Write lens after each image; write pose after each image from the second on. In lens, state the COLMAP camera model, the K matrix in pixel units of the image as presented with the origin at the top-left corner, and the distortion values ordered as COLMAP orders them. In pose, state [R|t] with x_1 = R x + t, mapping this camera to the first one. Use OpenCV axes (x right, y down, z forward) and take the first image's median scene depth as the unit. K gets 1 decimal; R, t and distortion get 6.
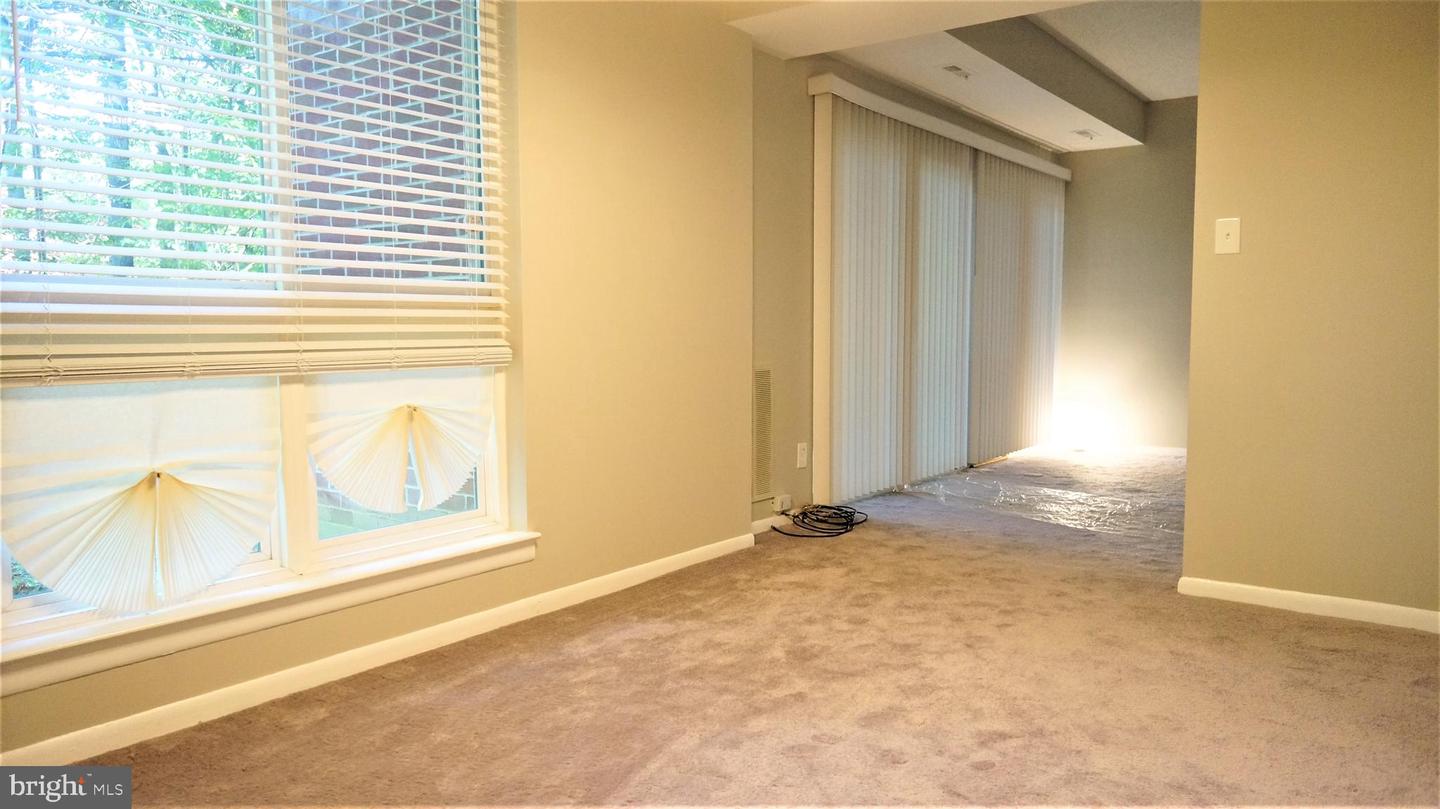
lens RADIAL K [[983.1, 0, 720.0], [0, 983.1, 404.5], [0, 0, 1]] dist [-0.001417, 0.003369]
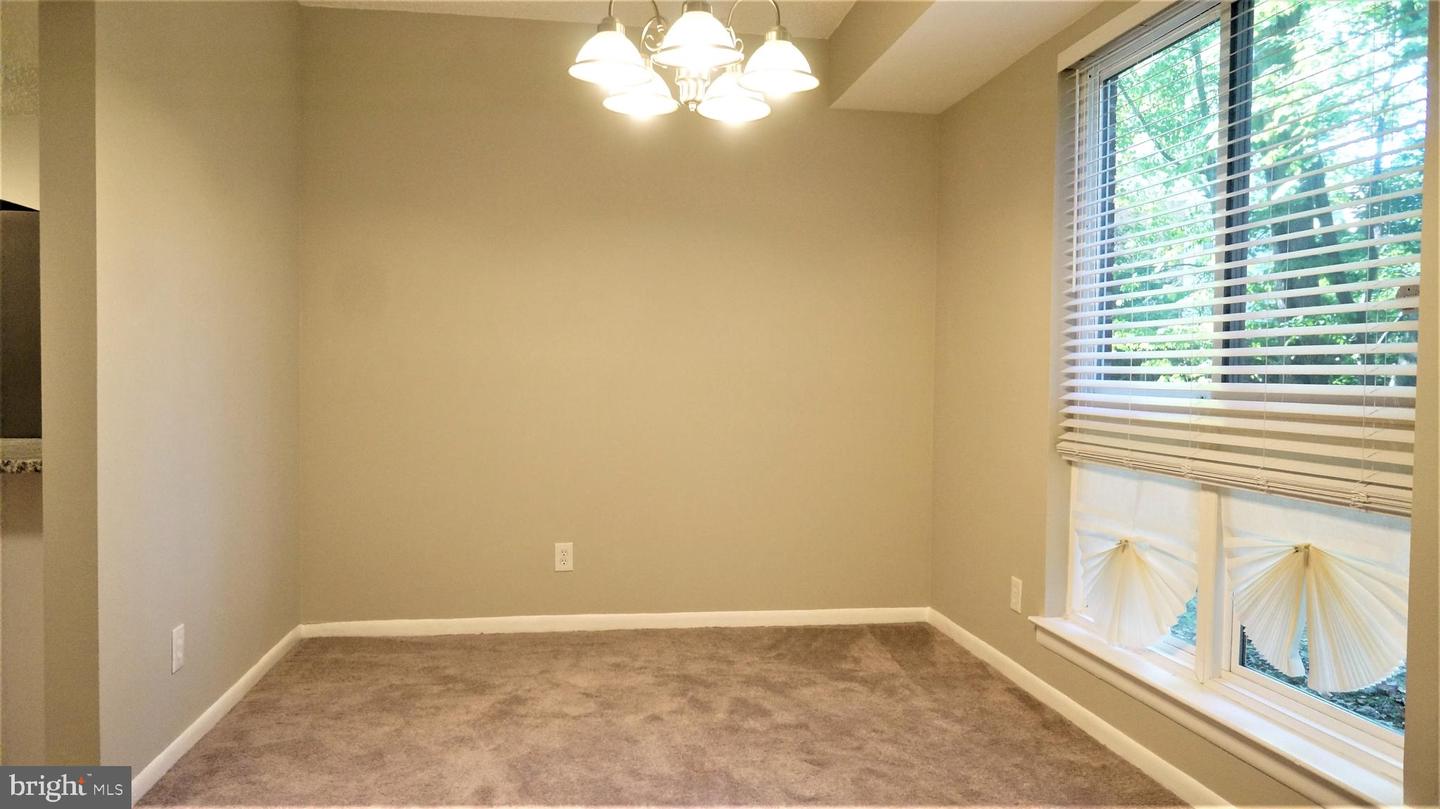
lens RADIAL K [[983.1, 0, 720.0], [0, 983.1, 404.5], [0, 0, 1]] dist [-0.001417, 0.003369]
pose [[-0.700203, 0.008036, -0.713899, 0.549642], [-0.076339, 0.993361, 0.086056, -0.136828], [0.709851, 0.114755, -0.694941, 1.162004]]
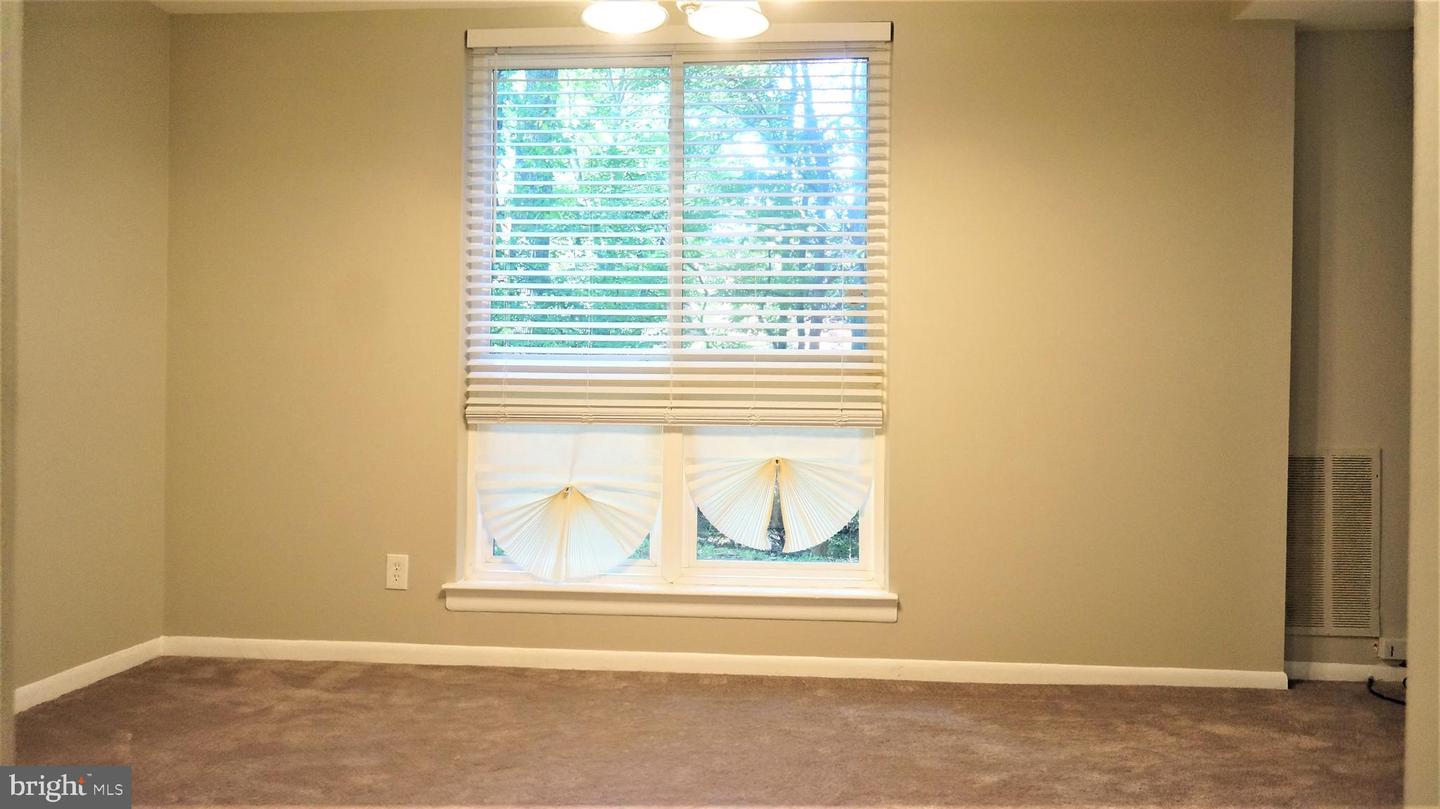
lens RADIAL K [[980.2, 0, 748.2], [0, 980.2, 404.6], [0, 0, 1]] dist [0.003648, 0.001913]
pose [[0.537108, 0.007568, -0.843479, 0.616497], [-0.080141, 0.995894, -0.042096, -0.010128], [0.839698, 0.090207, 0.535510, 0.339369]]
